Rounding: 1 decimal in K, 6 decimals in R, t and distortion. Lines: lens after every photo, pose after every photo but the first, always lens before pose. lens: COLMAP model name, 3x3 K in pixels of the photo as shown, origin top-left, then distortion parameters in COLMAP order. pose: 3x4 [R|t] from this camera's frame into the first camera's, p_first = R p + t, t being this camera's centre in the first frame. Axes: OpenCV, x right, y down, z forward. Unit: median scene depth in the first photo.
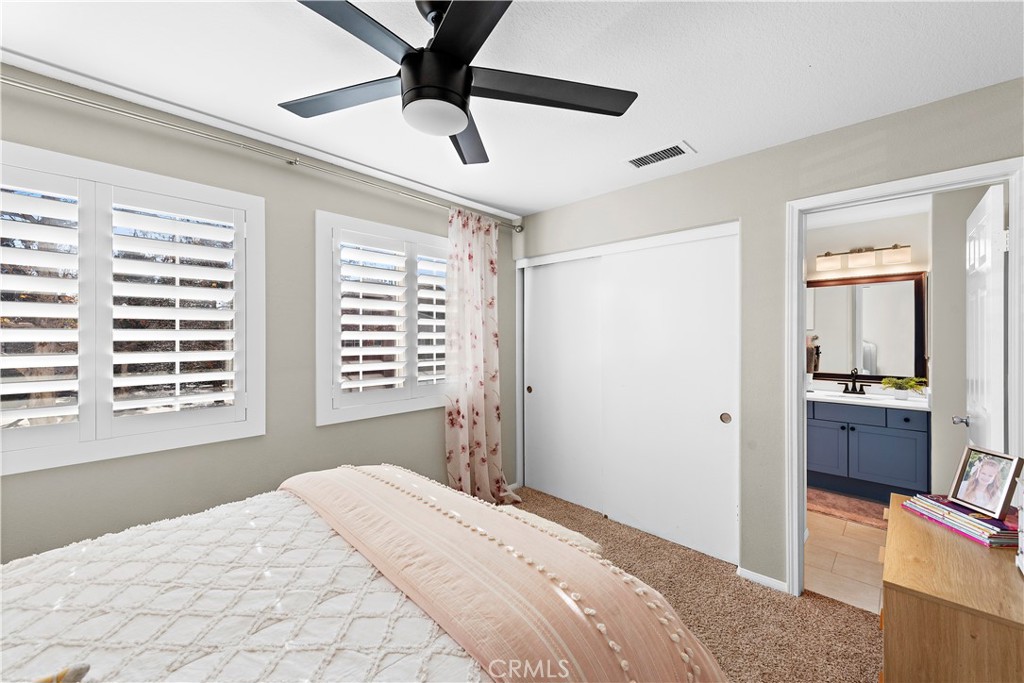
lens RADIAL K [[401.9, 0, 507.2], [0, 401.9, 337.1], [0, 0, 1]] dist [0.013233, -0.002330]
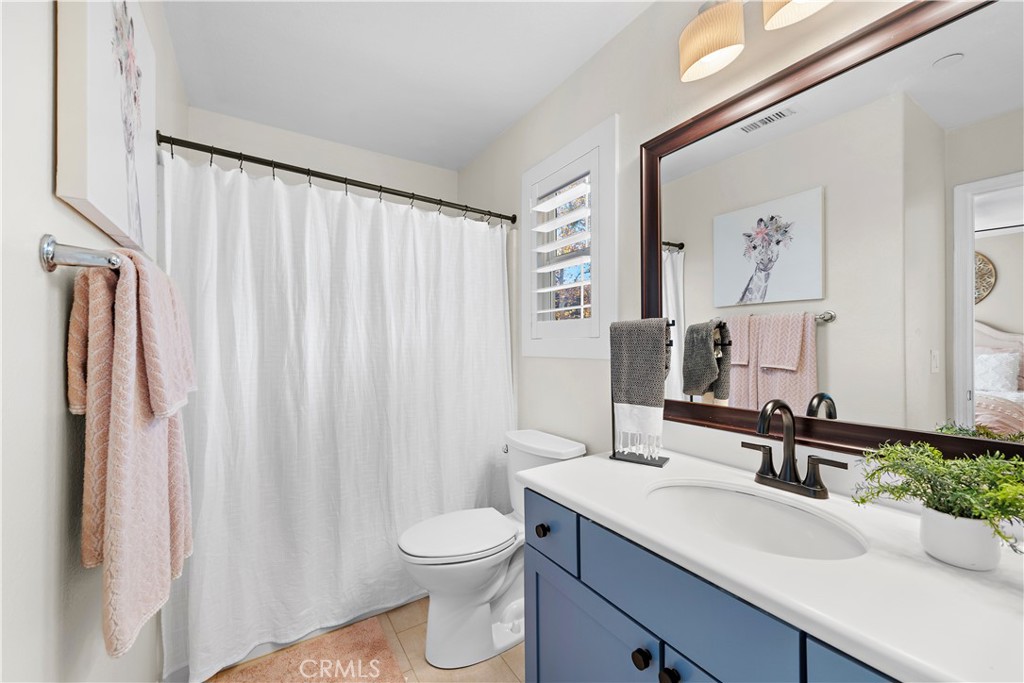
lens RADIAL K [[401.9, 0, 514.3], [0, 401.9, 343.9], [0, 0, 1]] dist [0.013233, -0.002330]
pose [[0.972367, 0.000645, -0.233458, 0.734921], [-0.003766, 0.999909, -0.012922, 0.048510], [0.233429, 0.013444, 0.972281, 0.691736]]
